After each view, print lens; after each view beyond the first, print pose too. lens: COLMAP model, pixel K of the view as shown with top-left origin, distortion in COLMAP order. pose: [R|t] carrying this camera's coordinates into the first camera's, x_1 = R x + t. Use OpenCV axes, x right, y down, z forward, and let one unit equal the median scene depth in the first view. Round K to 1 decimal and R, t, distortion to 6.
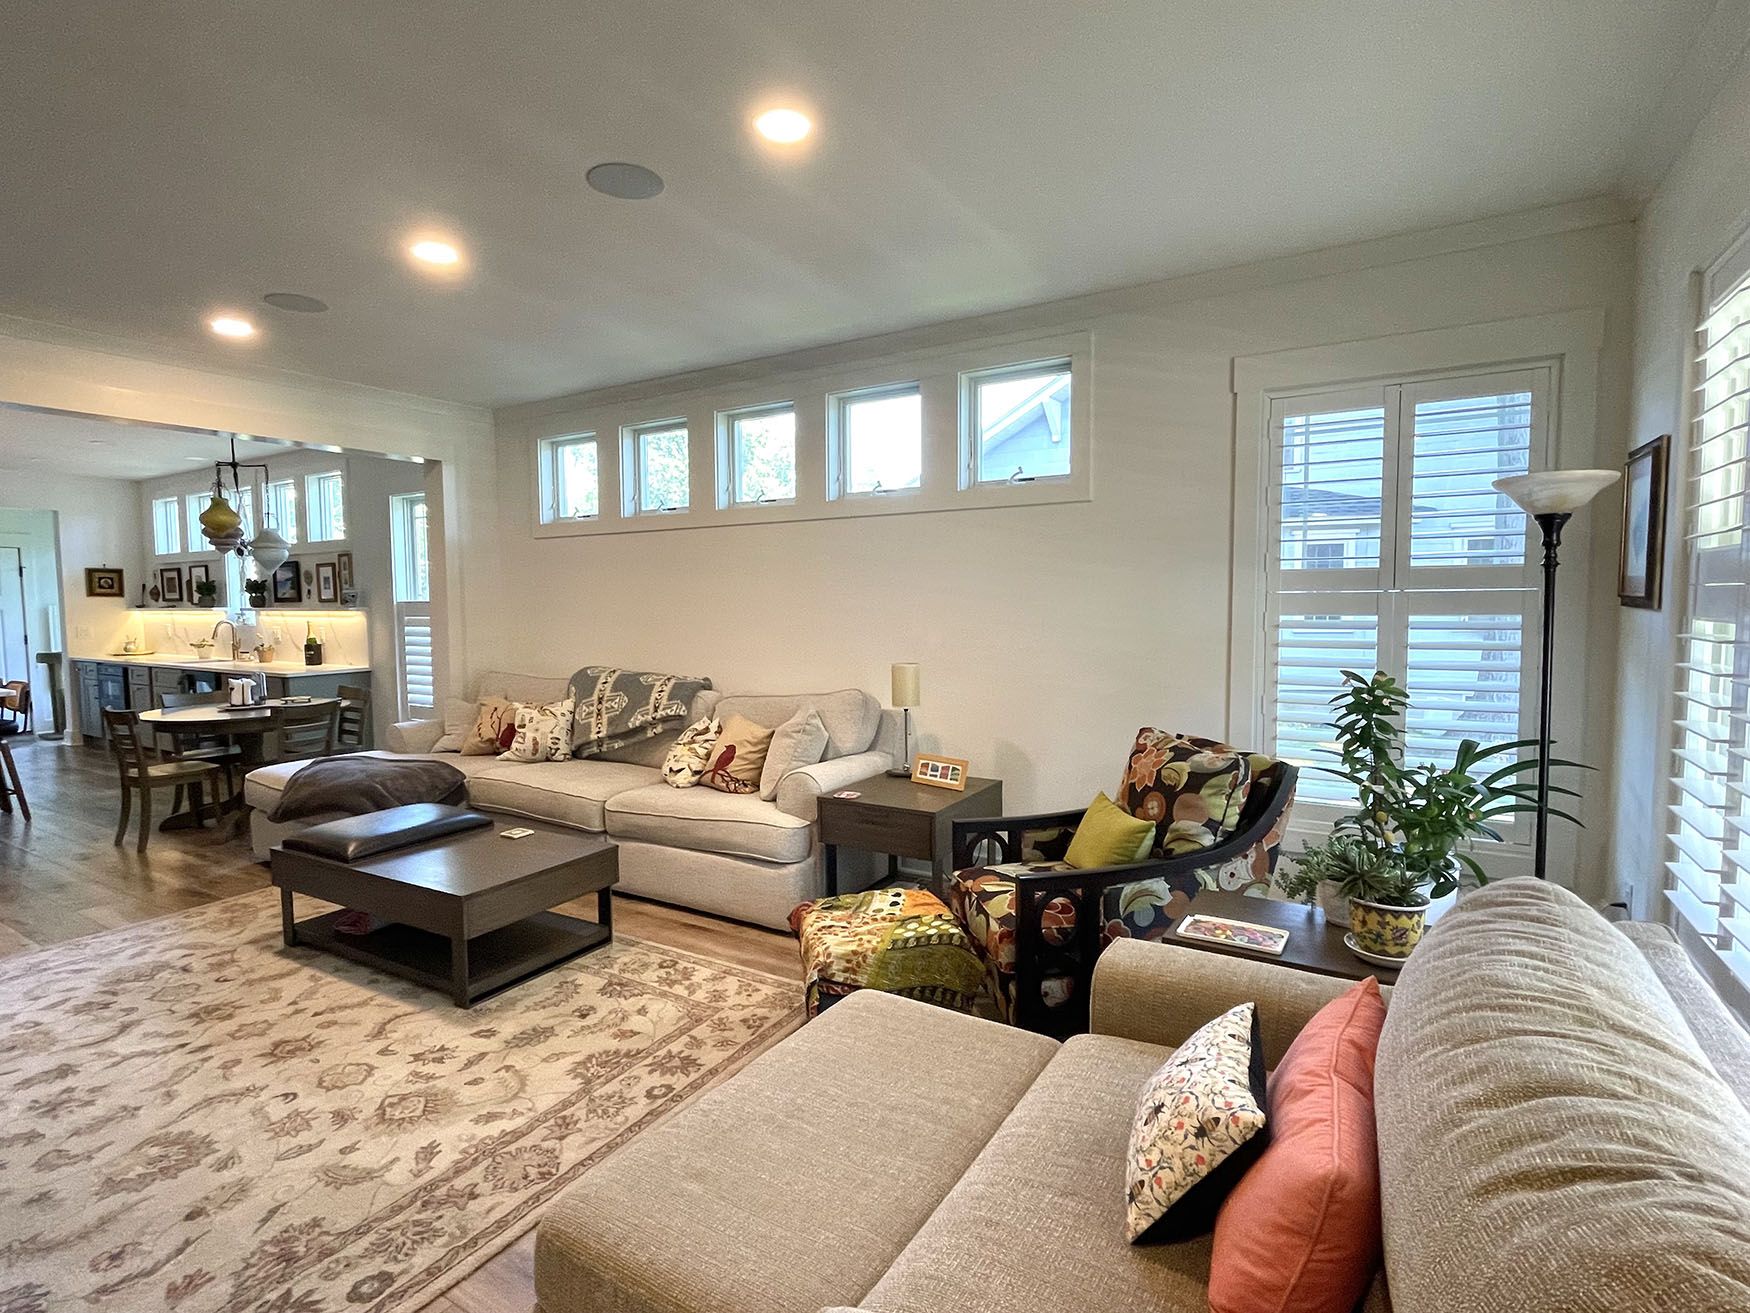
lens RADIAL K [[872.6, 0, 875.5], [0, 872.6, 659.8], [0, 0, 1]] dist [-0.000034, 0.000352]
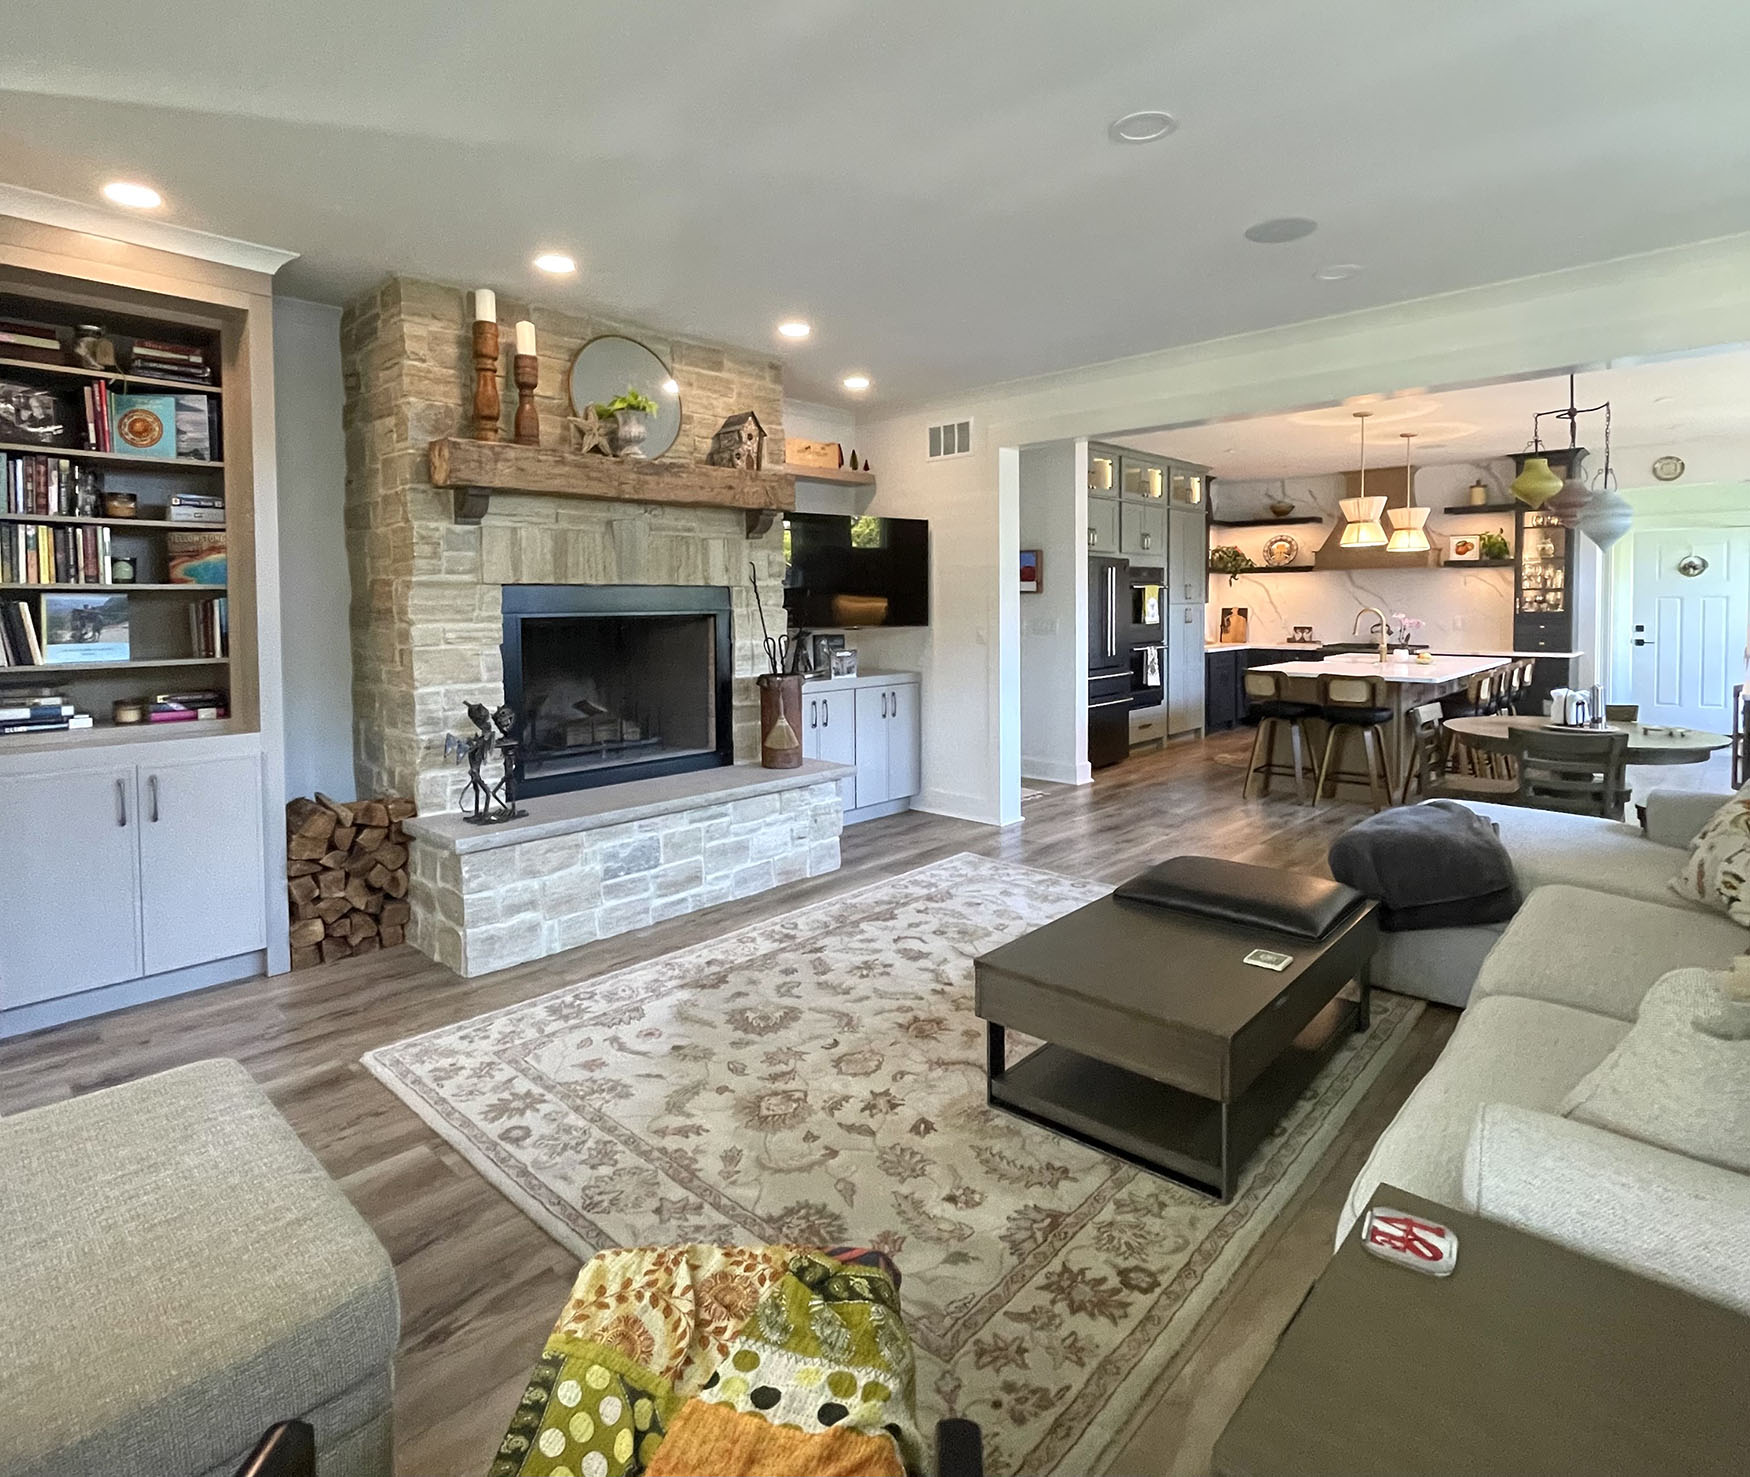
lens RADIAL K [[934.5, 0, 866.7], [0, 934.5, 630.1], [0, 0, 1]] dist [-0.002000, 0.000322]
pose [[-0.208552, 0.043348, -0.977050, 0.439913], [-0.053886, 0.996990, 0.055735, -0.089987], [0.976526, 0.064273, -0.205588, 1.218621]]
